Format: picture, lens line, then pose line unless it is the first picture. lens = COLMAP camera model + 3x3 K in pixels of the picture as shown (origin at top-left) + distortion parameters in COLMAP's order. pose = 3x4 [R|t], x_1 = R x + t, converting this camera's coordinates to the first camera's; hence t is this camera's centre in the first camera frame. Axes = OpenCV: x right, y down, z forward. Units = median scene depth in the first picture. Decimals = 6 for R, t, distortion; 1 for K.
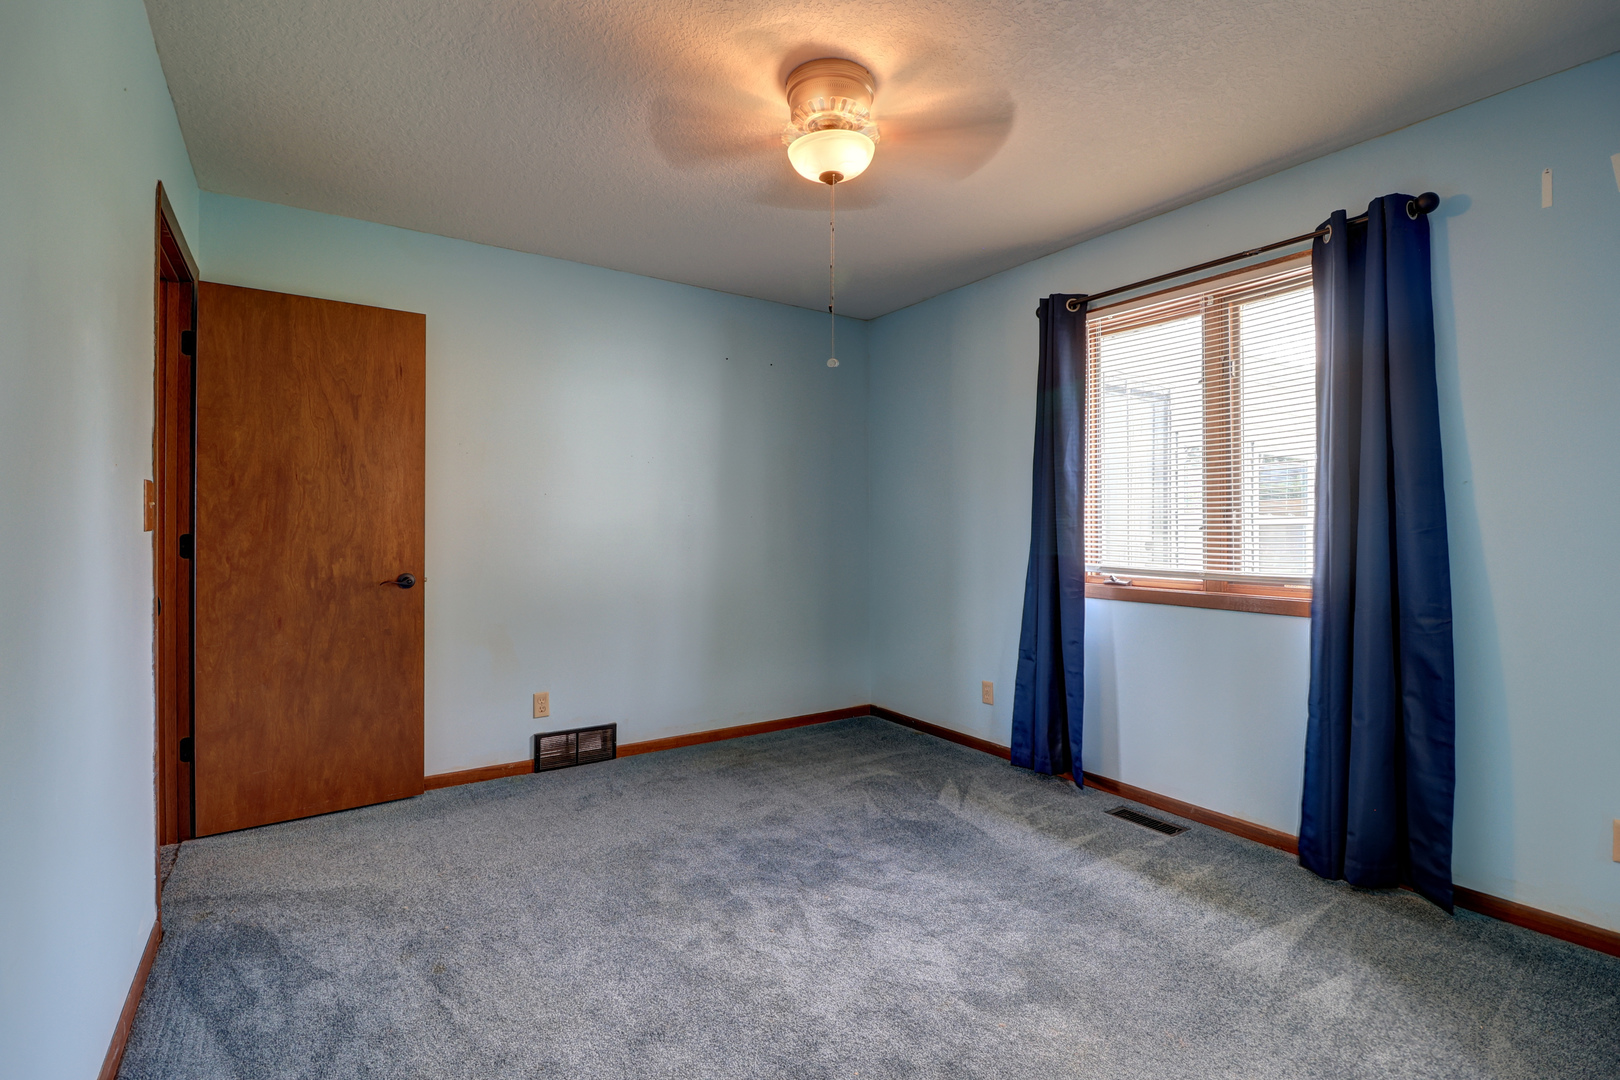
lens RADIAL K [[743.8, 0, 811.9], [0, 743.8, 520.3], [0, 0, 1]] dist [0.000097, -0.014950]
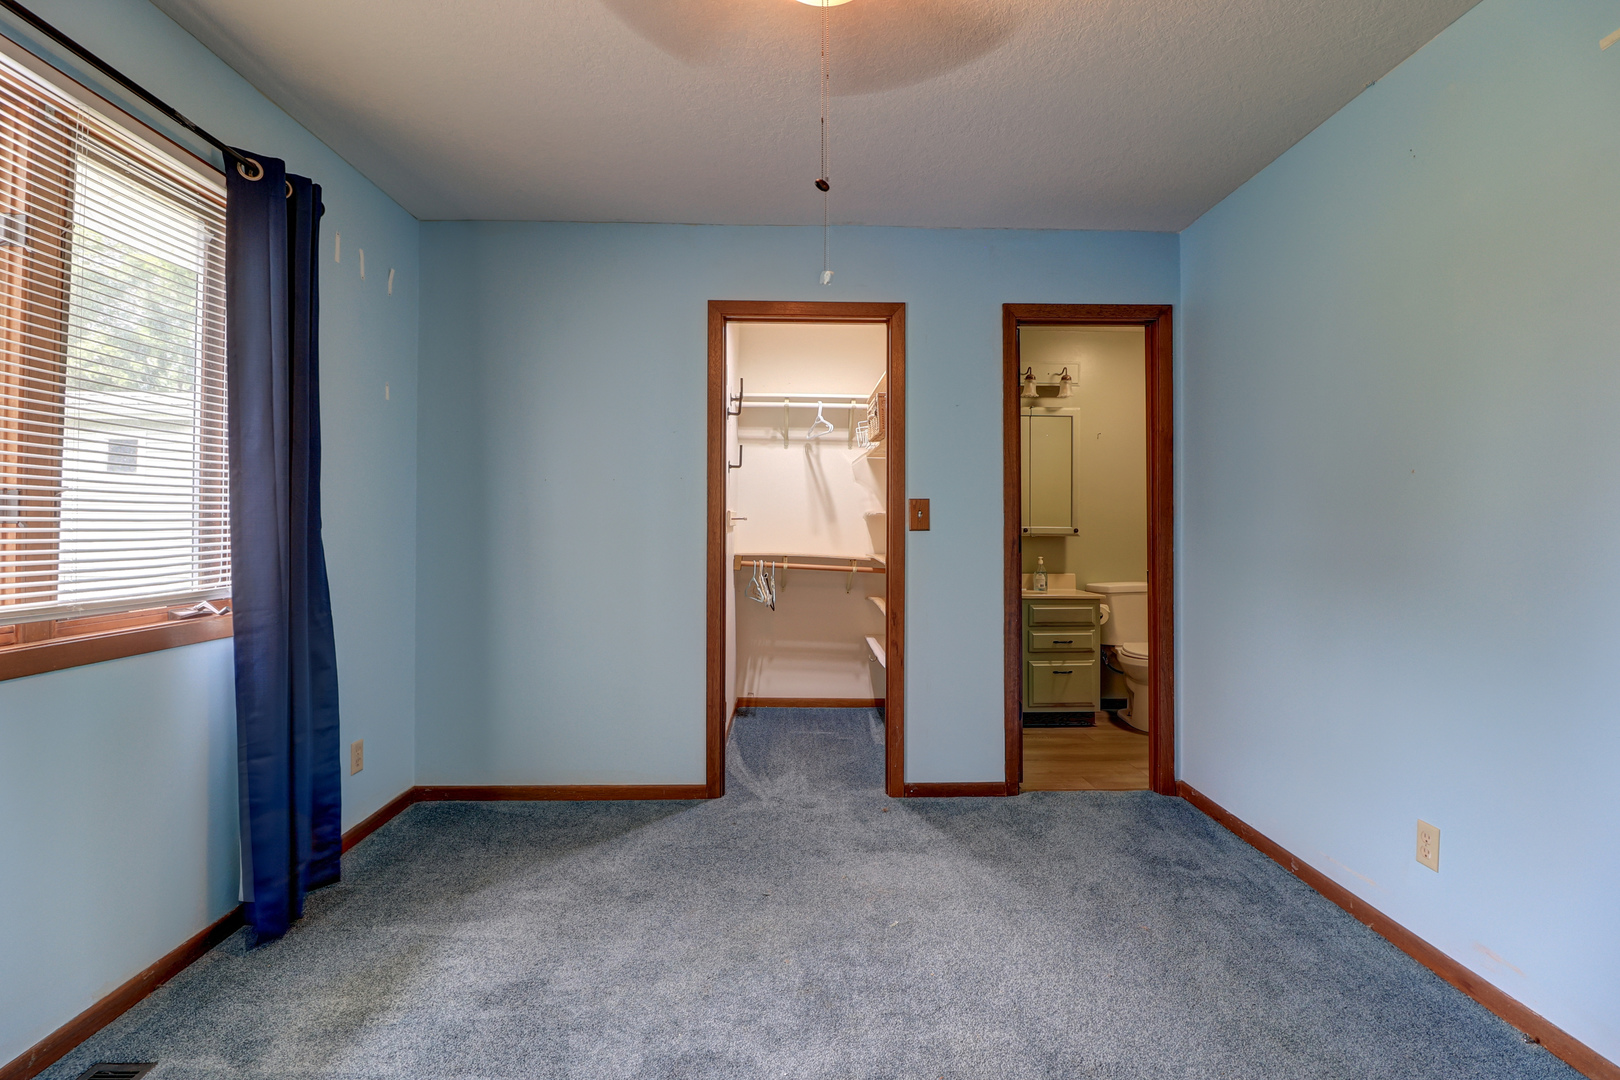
lens RADIAL K [[743.8, 0, 811.9], [0, 743.8, 520.3], [0, 0, 1]] dist [0.000097, -0.014950]
pose [[-0.845115, 0.011050, 0.534470, -0.289274], [-0.000791, 0.999759, -0.021922, 0.020700], [-0.534584, -0.018949, -0.844903, 1.412296]]
